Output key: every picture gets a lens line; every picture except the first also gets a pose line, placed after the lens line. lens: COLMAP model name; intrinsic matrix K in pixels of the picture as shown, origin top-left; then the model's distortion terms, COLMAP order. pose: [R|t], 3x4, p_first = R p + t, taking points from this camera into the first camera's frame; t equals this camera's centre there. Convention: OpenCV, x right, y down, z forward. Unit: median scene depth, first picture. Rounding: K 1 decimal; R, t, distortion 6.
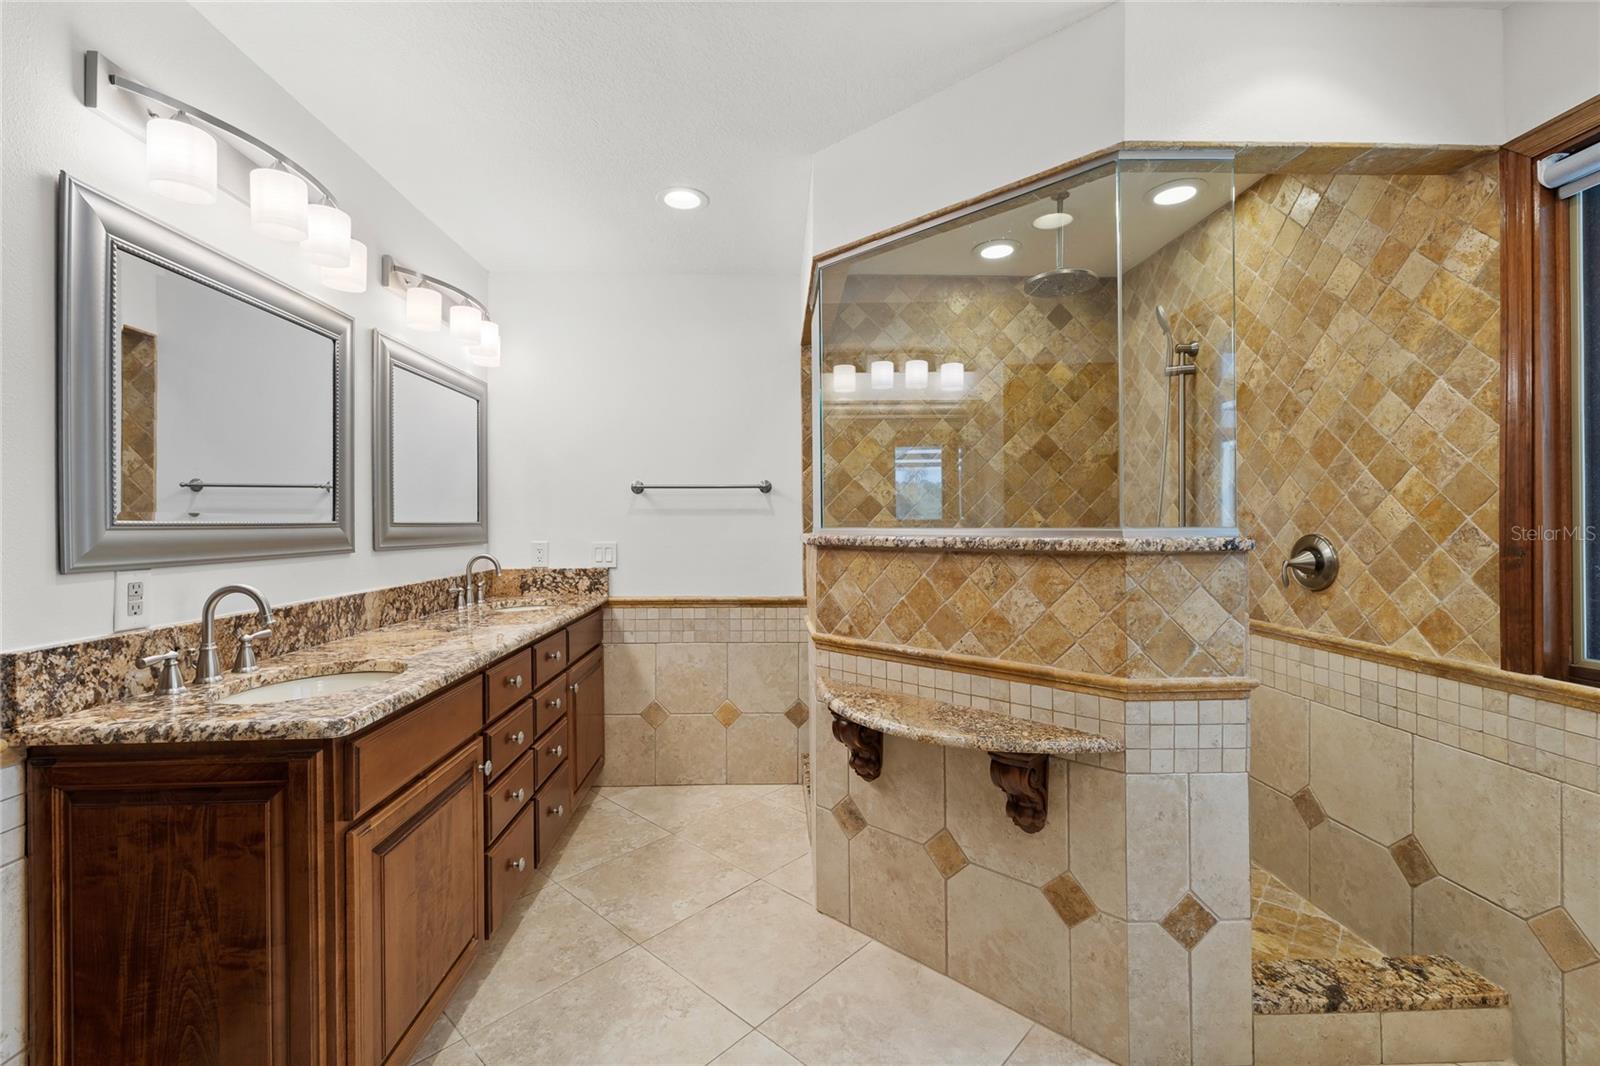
lens RADIAL K [[691.3, 0, 798.8], [0, 691.3, 522.4], [0, 0, 1]] dist [0.001411, 0.000188]
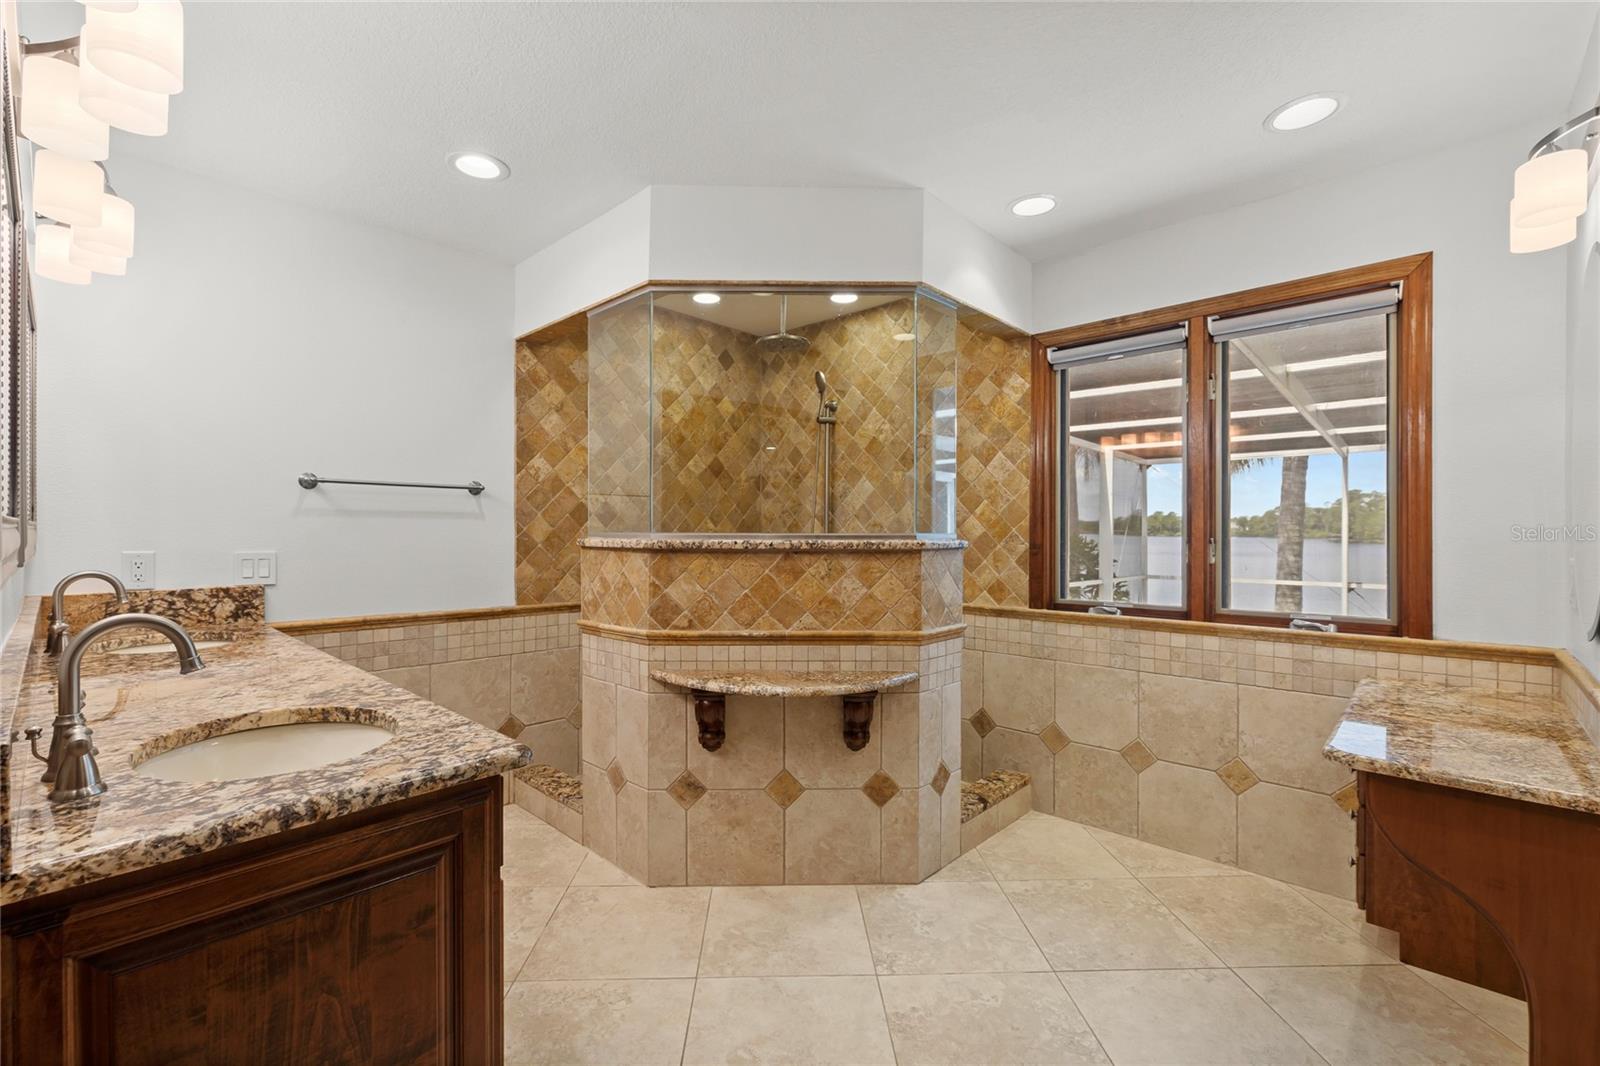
lens RADIAL K [[691.3, 0, 807.7], [0, 691.3, 535.1], [0, 0, 1]] dist [0.001411, 0.000188]
pose [[0.703114, 0.002729, 0.711072, -0.674736], [-0.007596, 0.999964, 0.003673, 0.006291], [-0.711037, -0.007984, 0.703109, 0.080369]]
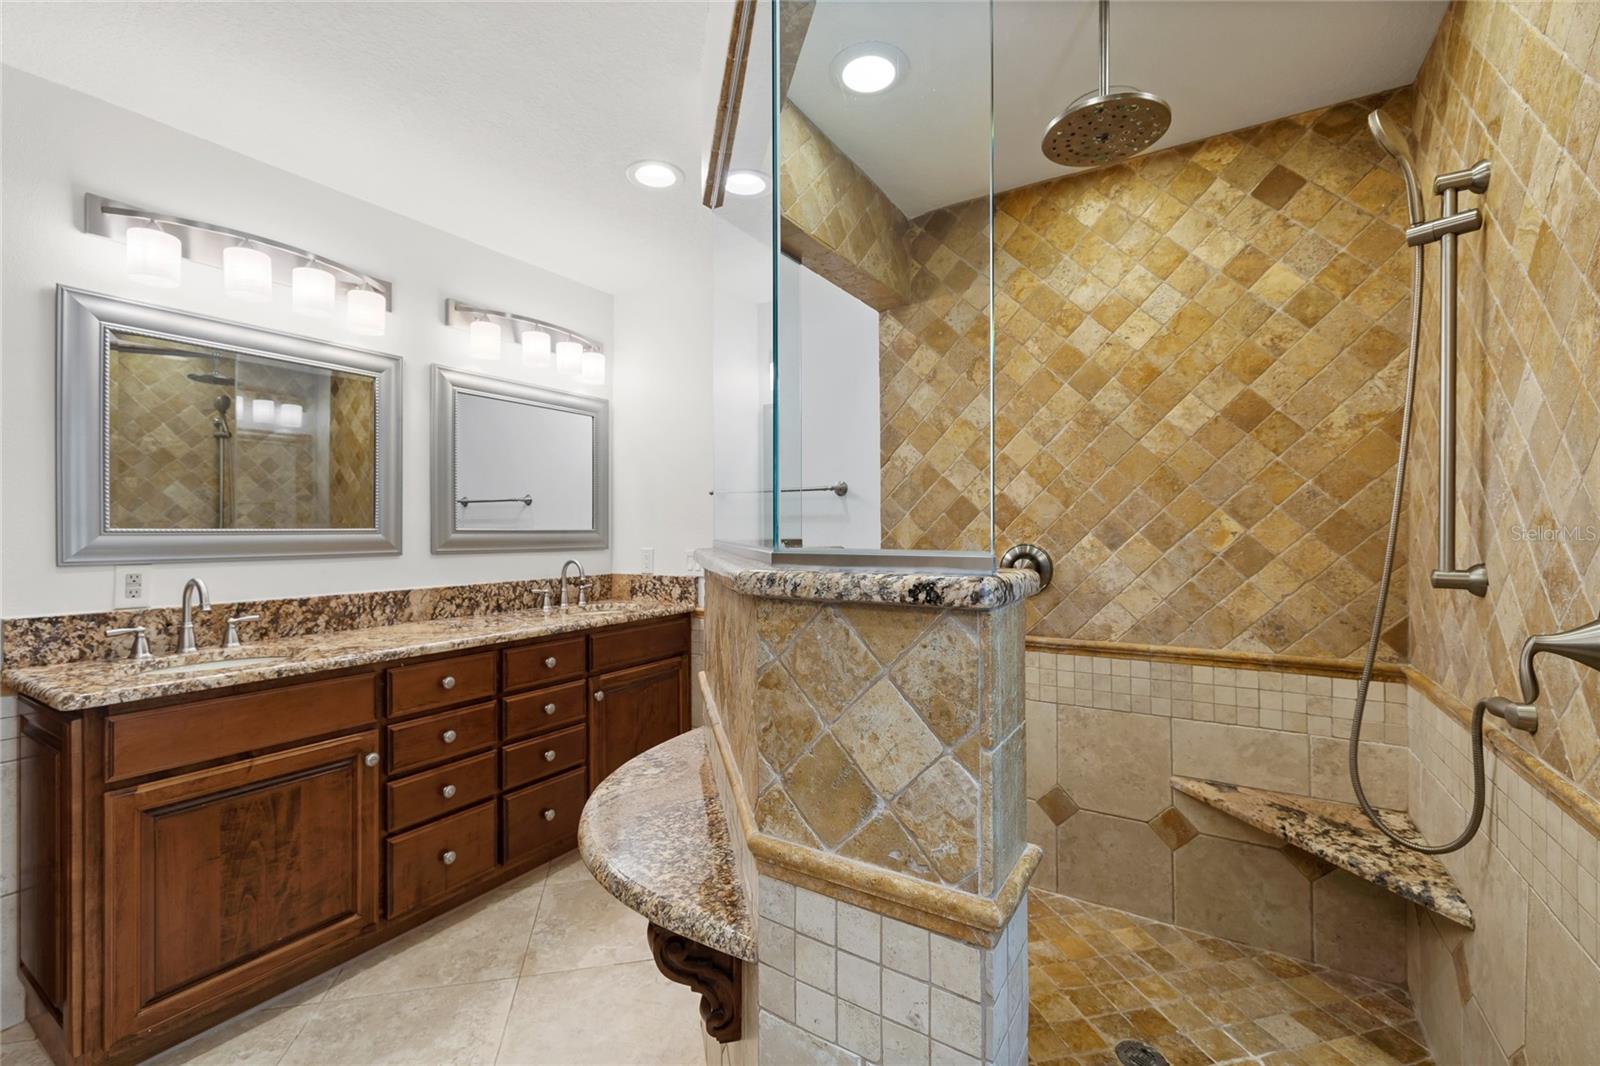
lens RADIAL K [[691.3, 0, 791.7], [0, 691.3, 528.7], [0, 0, 1]] dist [0.001411, 0.000188]
pose [[0.814945, 0.004415, -0.579521, 0.677293], [-0.003773, 0.999990, 0.002312, -0.007891], [0.579526, 0.000302, 0.814954, 0.486215]]
